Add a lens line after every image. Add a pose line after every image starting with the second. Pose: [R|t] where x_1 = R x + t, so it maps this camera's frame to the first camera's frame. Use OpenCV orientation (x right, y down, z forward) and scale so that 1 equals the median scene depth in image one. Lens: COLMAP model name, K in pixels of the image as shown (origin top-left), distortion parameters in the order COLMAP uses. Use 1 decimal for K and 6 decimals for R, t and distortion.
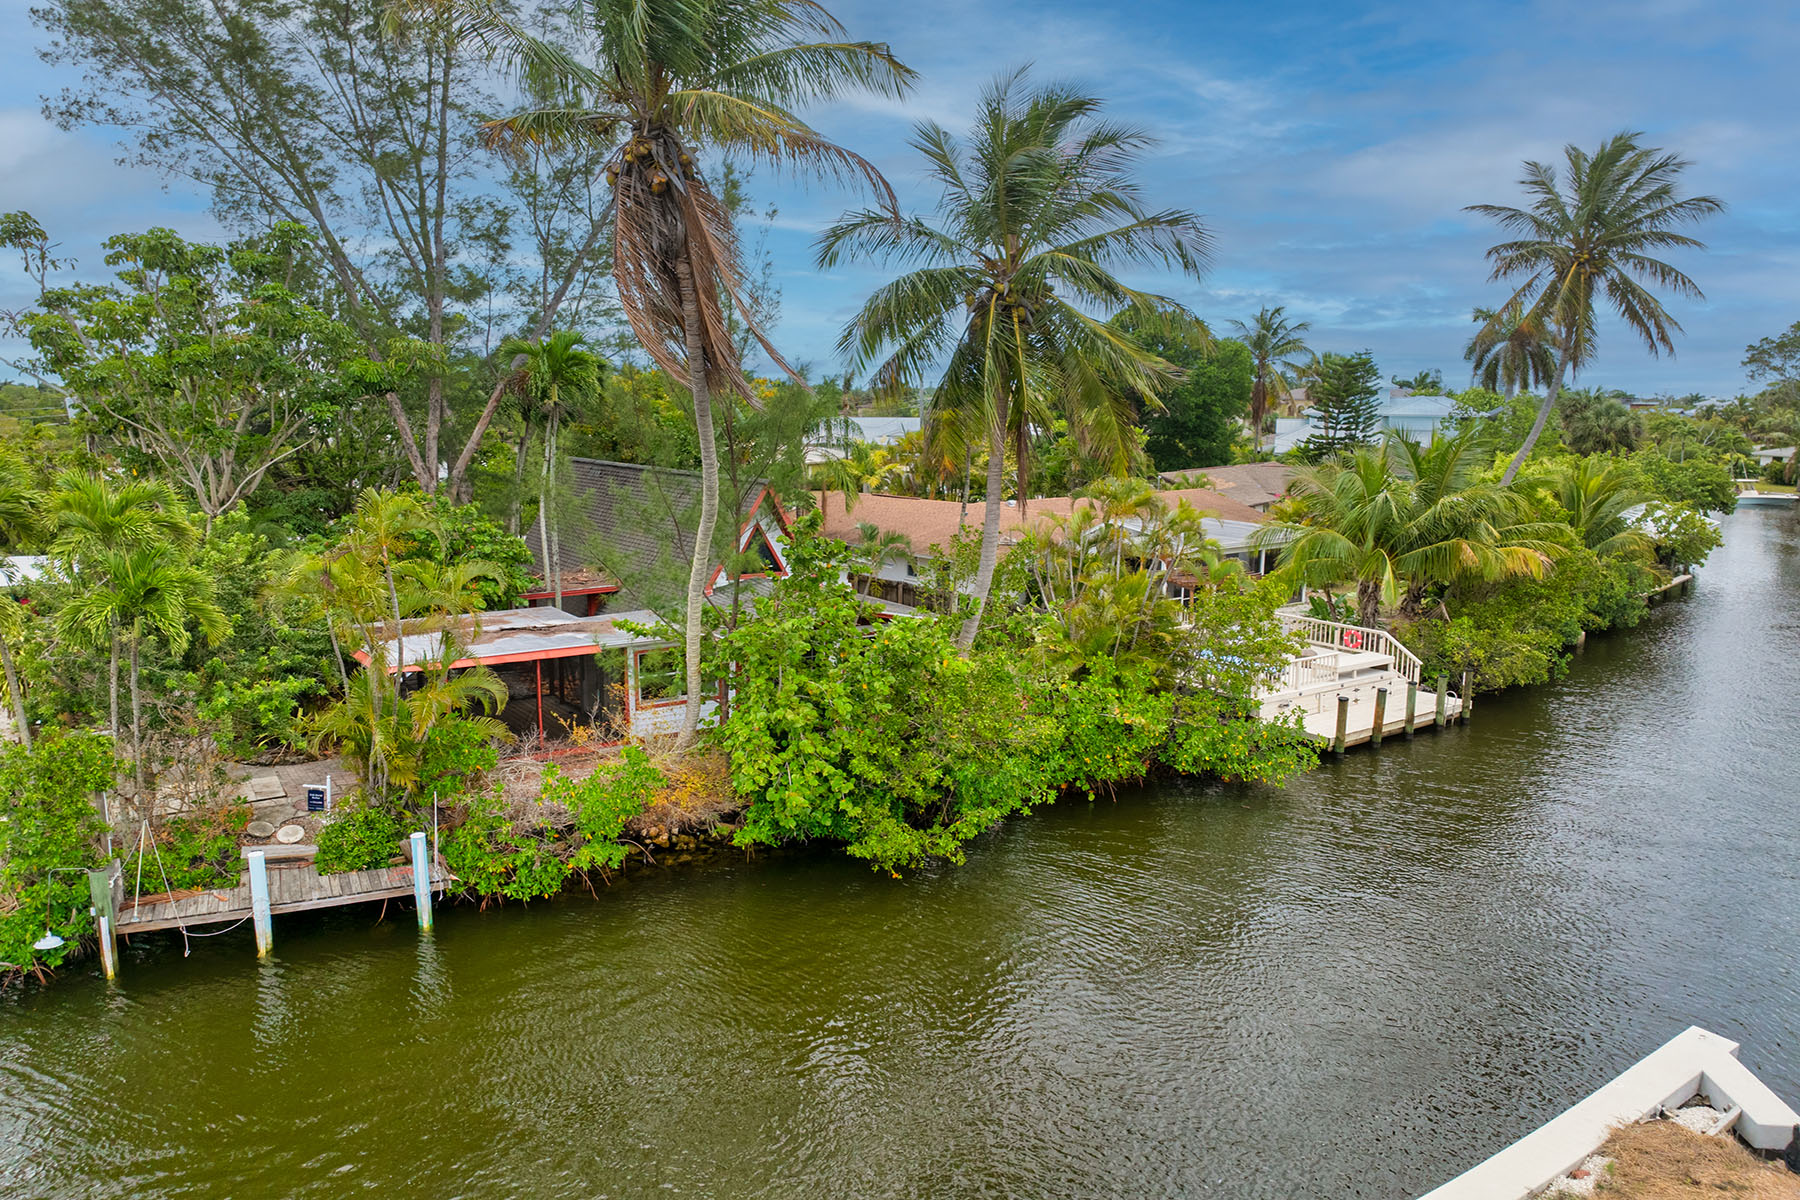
lens RADIAL K [[1199.9, 0, 900.0], [0, 1199.9, 600.0], [0, 0, 1]] dist [-0.047729, 0.036931]
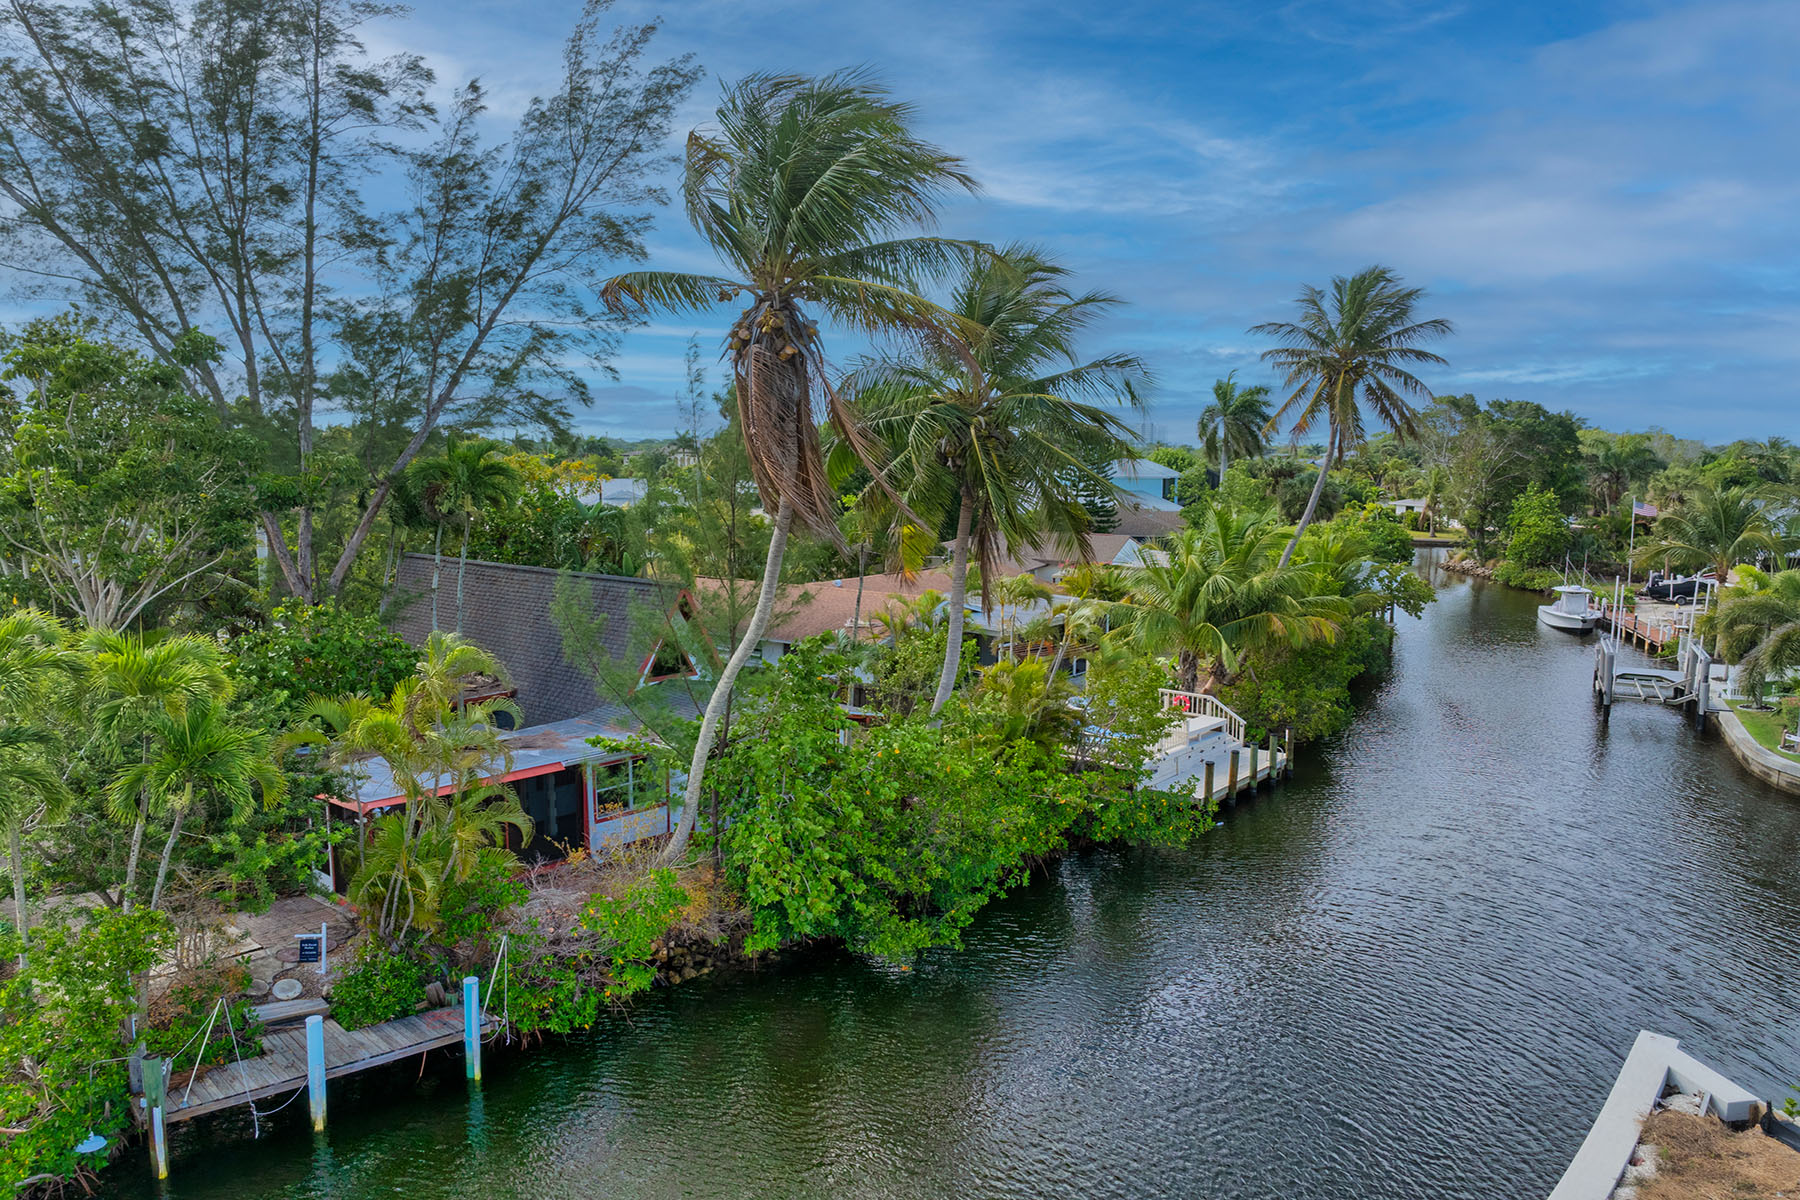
lens RADIAL K [[1199.9, 0, 900.0], [0, 1199.9, 600.0], [0, 0, 1]] dist [-0.047729, 0.036931]
pose [[0.970435, -0.030264, 0.239457, -0.238670], [0.040684, 0.998423, -0.038691, -0.052683], [-0.237908, 0.047289, 0.970136, -0.043824]]
